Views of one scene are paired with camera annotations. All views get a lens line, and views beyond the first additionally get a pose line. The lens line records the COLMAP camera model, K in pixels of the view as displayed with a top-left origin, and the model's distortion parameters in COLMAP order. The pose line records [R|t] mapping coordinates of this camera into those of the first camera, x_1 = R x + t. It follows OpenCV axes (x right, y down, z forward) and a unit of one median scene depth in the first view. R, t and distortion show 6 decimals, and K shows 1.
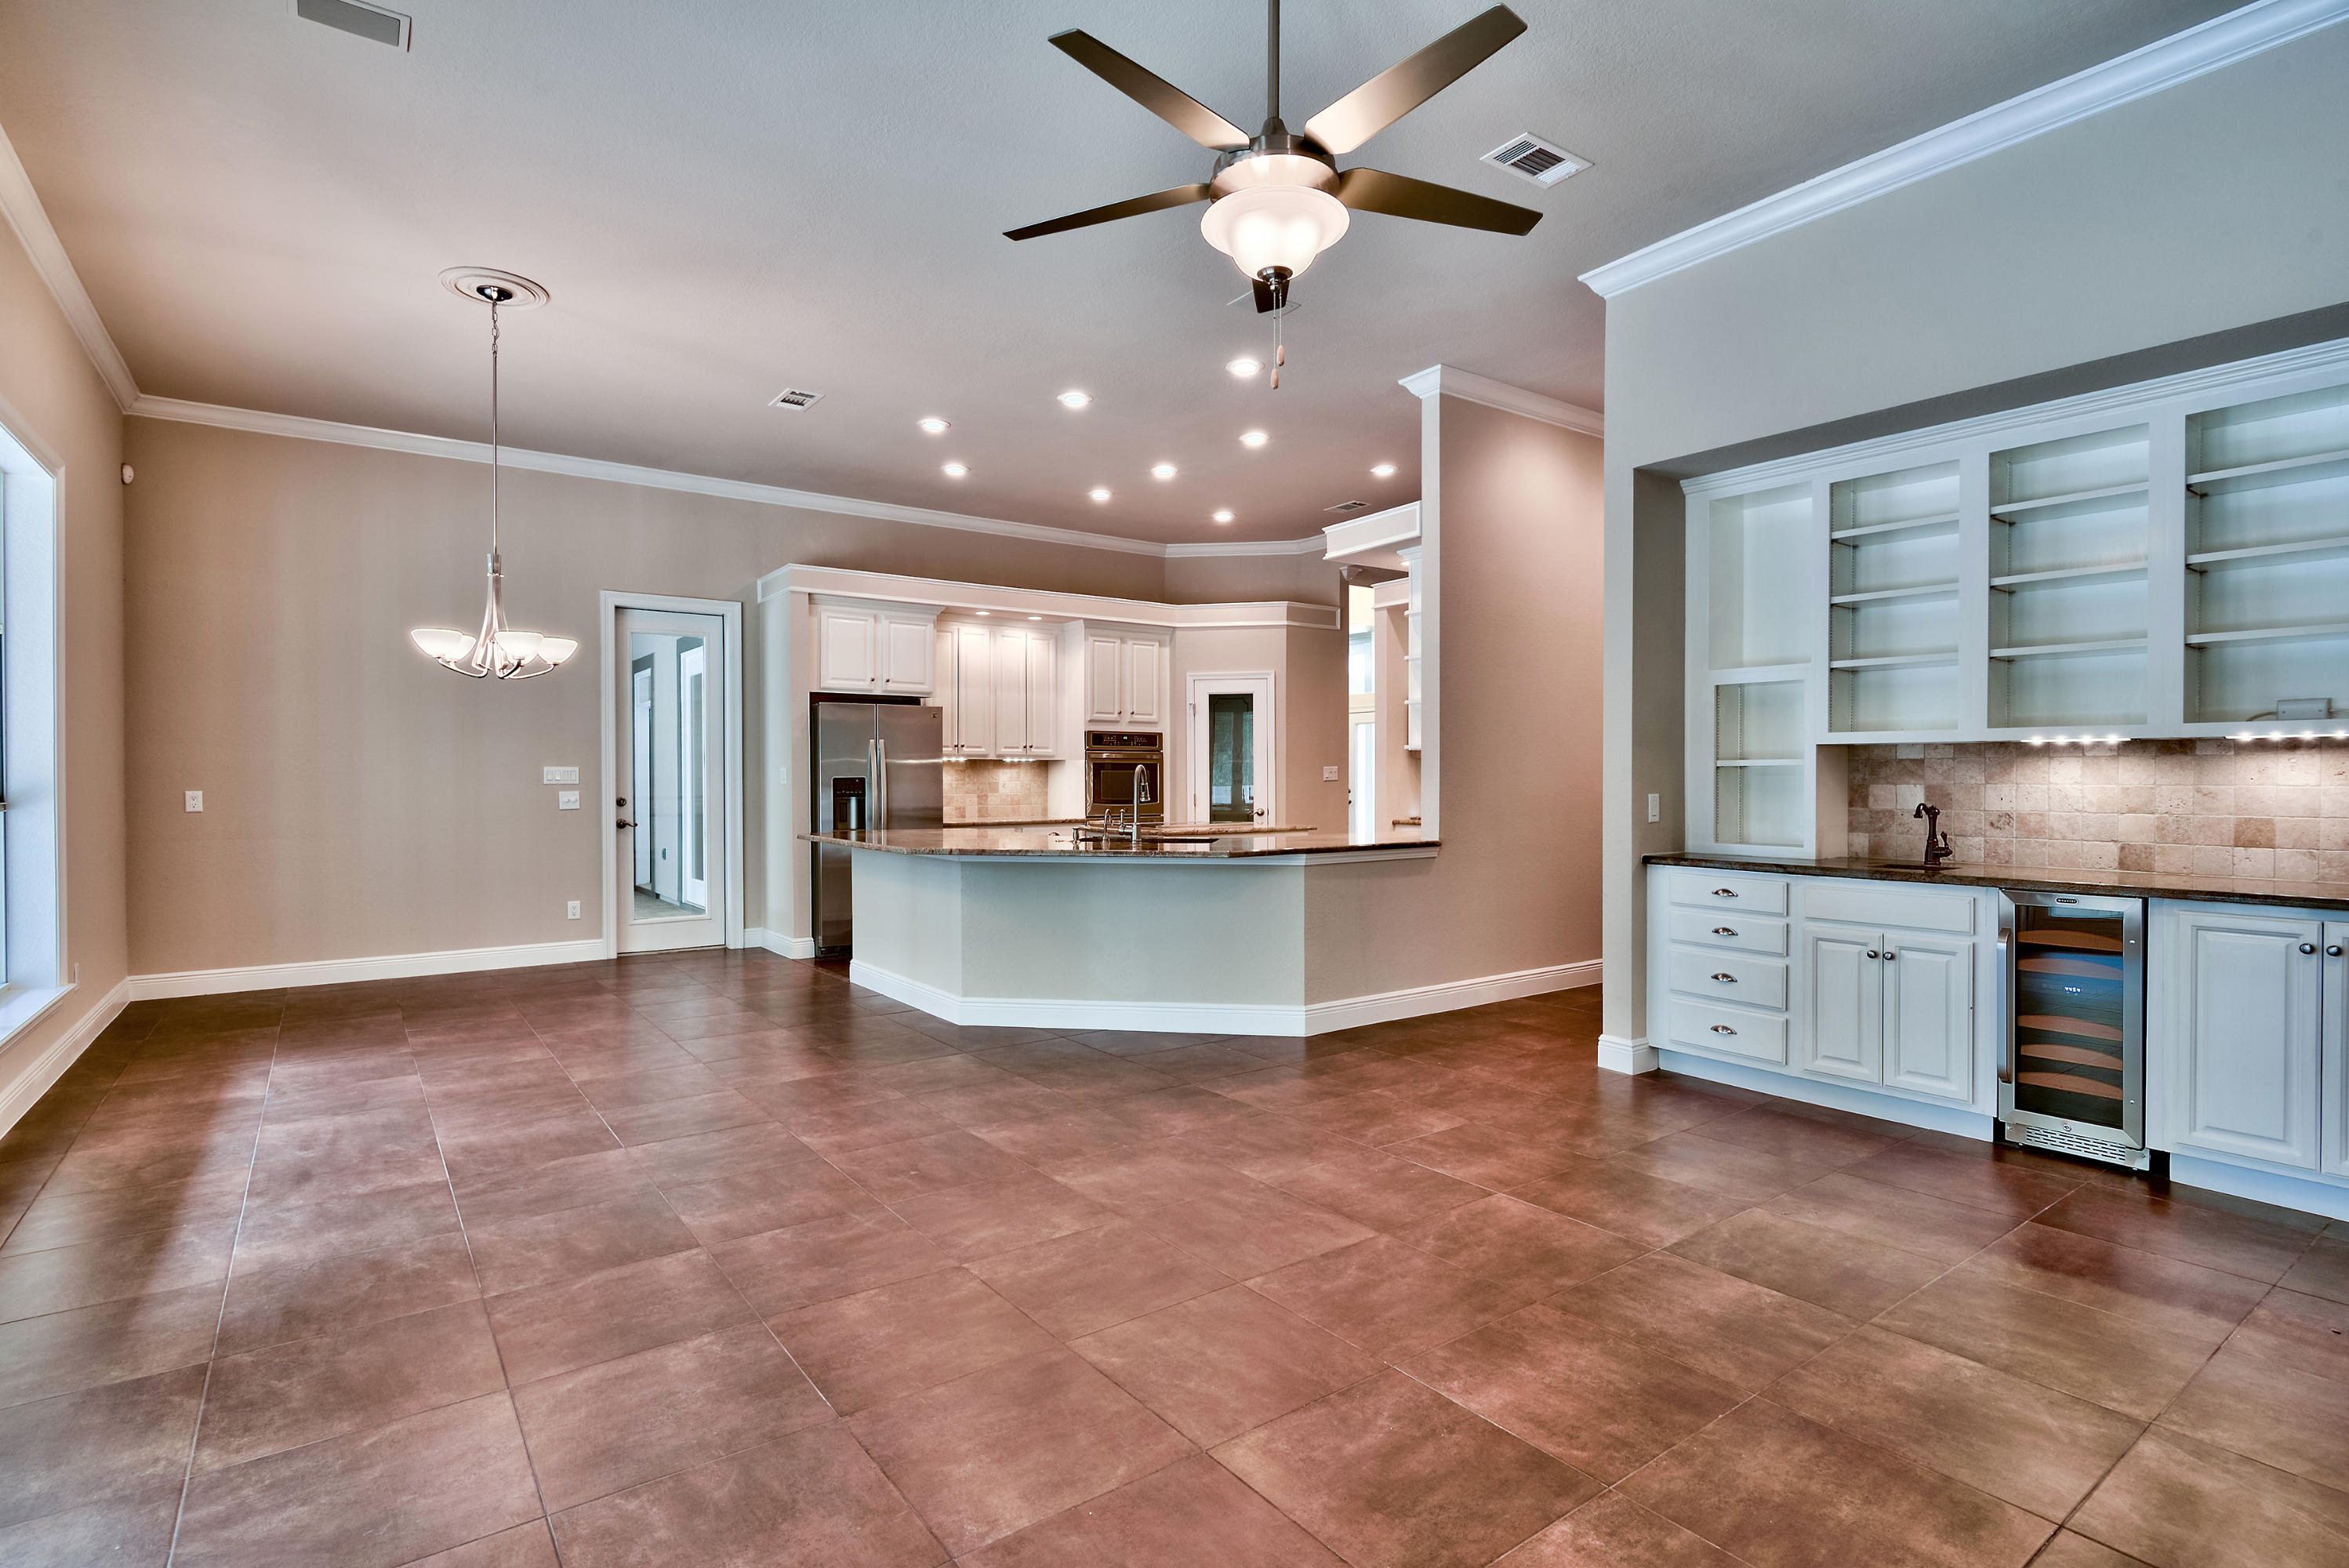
lens RADIAL K [[1145.8, 0, 1158.3], [0, 1145.8, 783.8], [0, 0, 1]] dist [-0.002601, -0.000705]
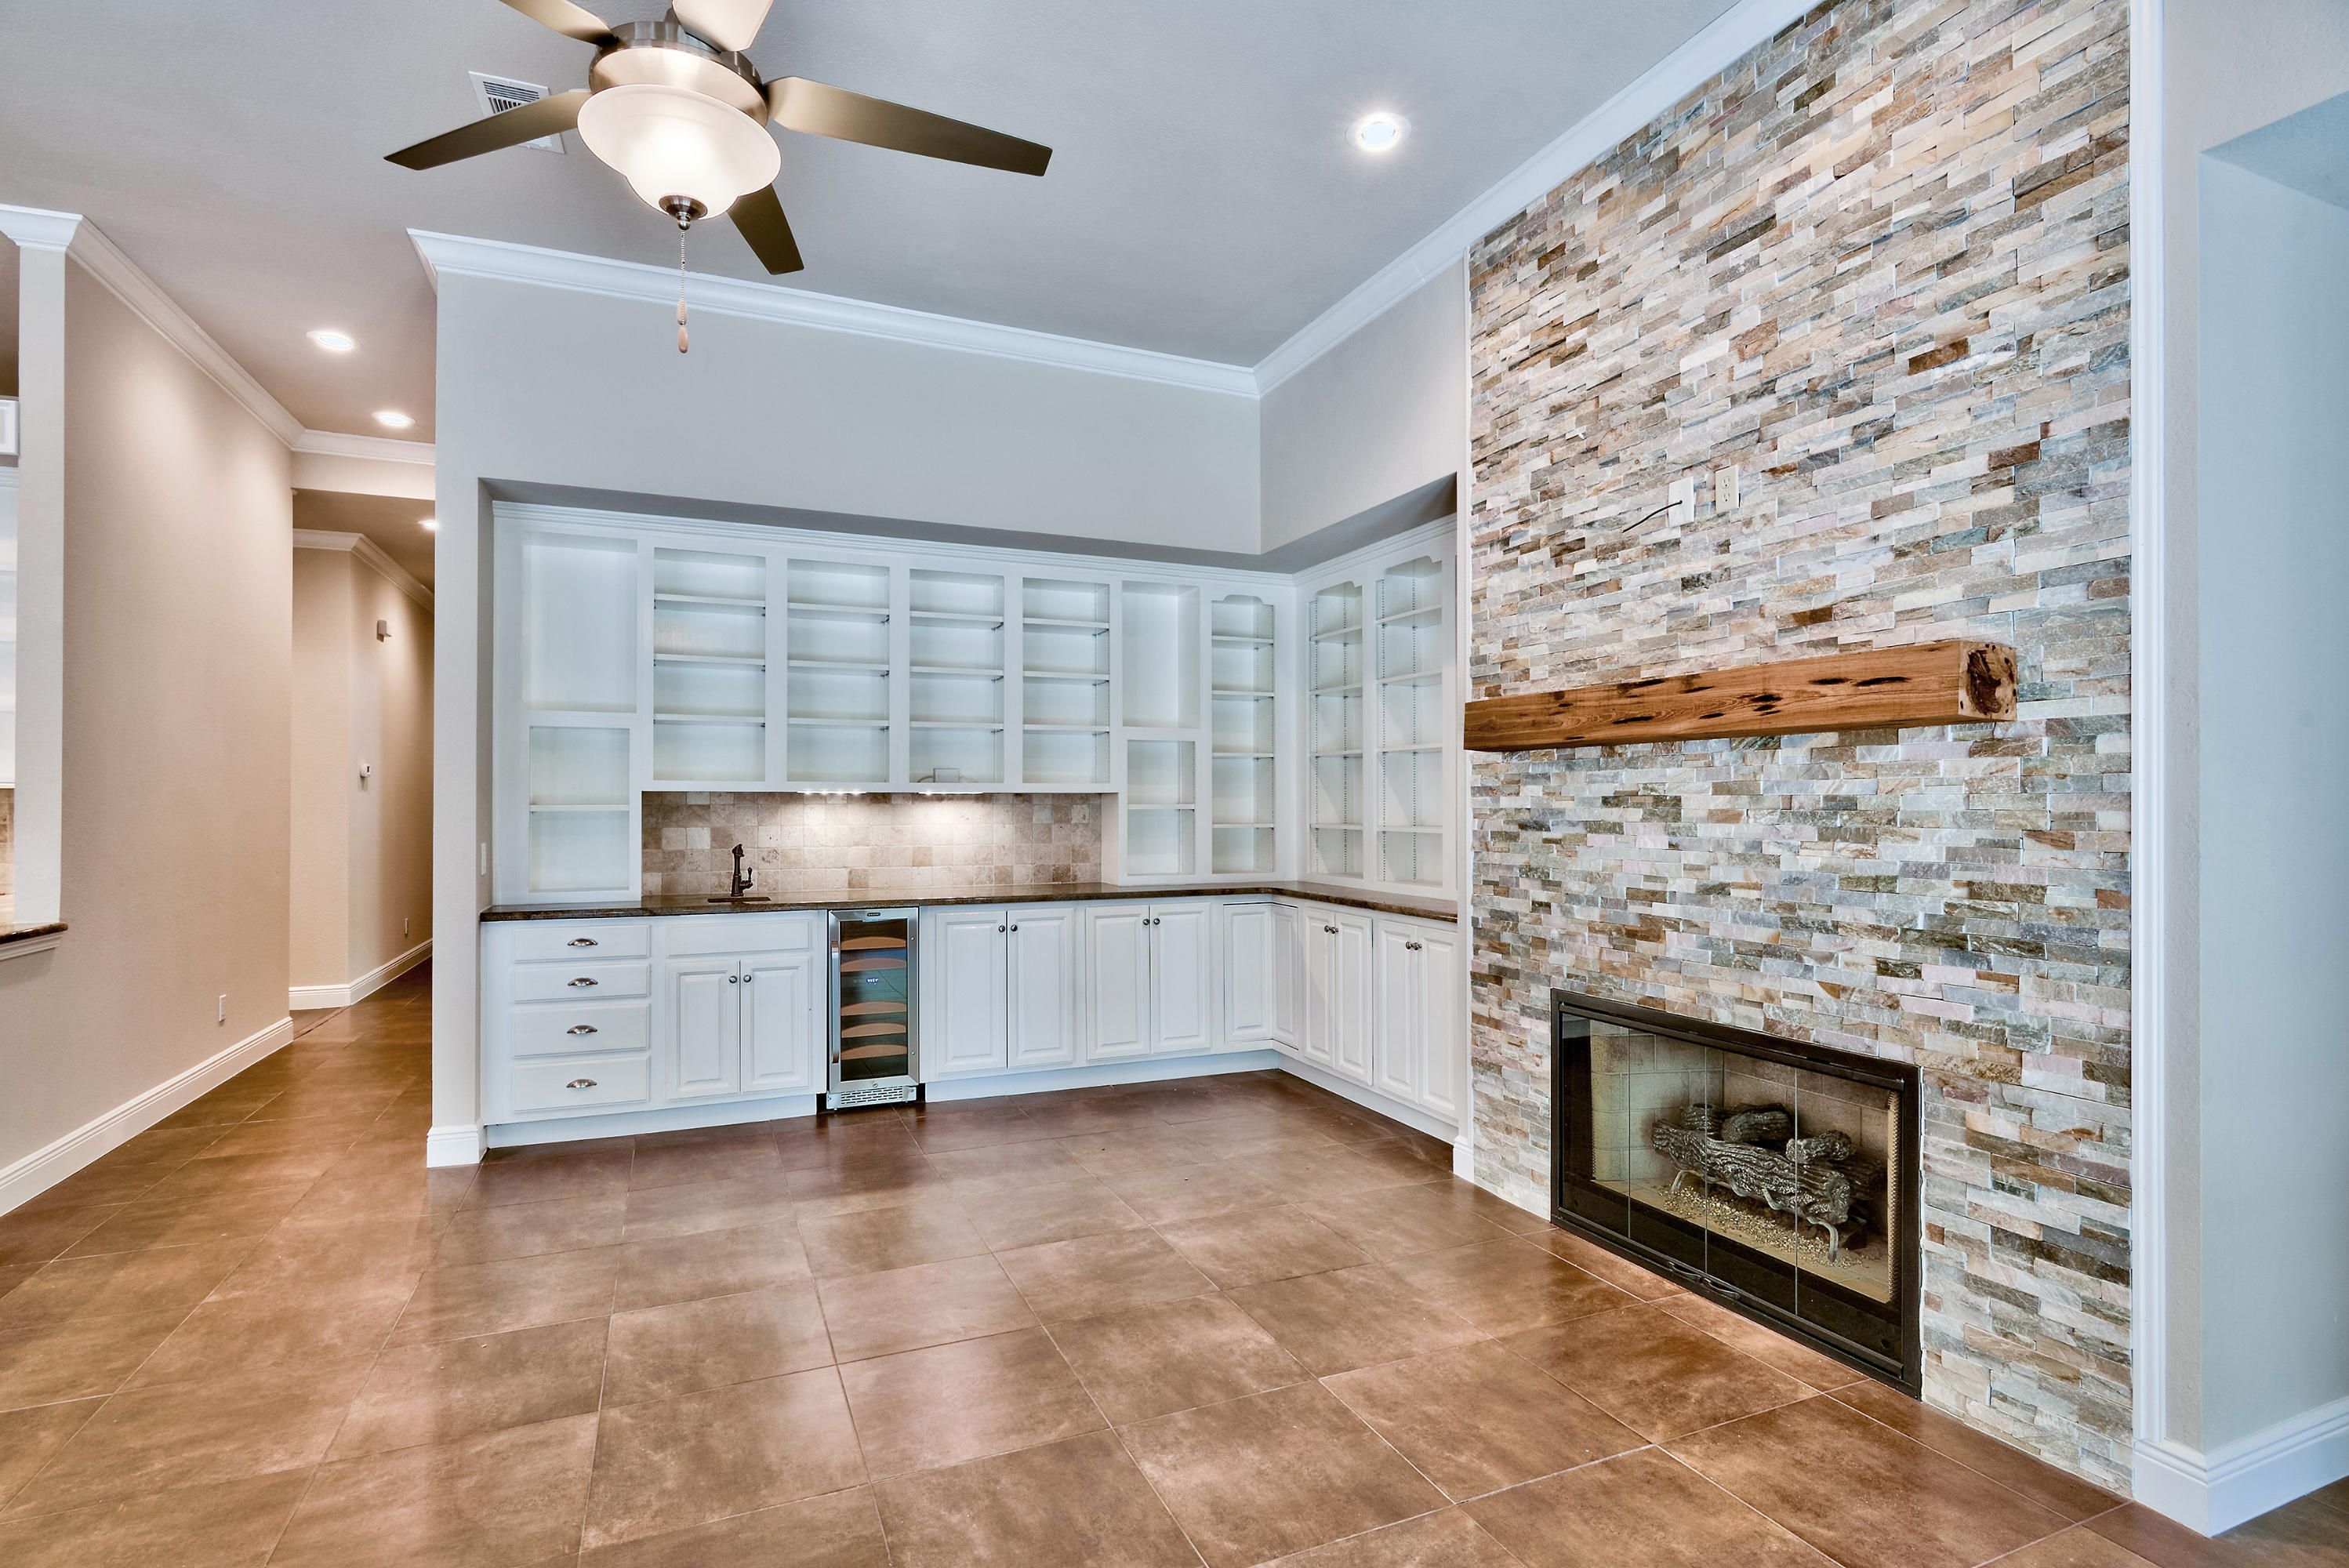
lens RADIAL K [[1145.8, 0, 1166.4], [0, 1145.8, 794.7], [0, 0, 1]] dist [-0.002601, -0.000705]
pose [[0.215291, 0.003430, 0.976544, -0.396840], [0.005459, 0.999974, -0.004716, -0.026759], [-0.976535, 0.006346, 0.215266, 0.342288]]
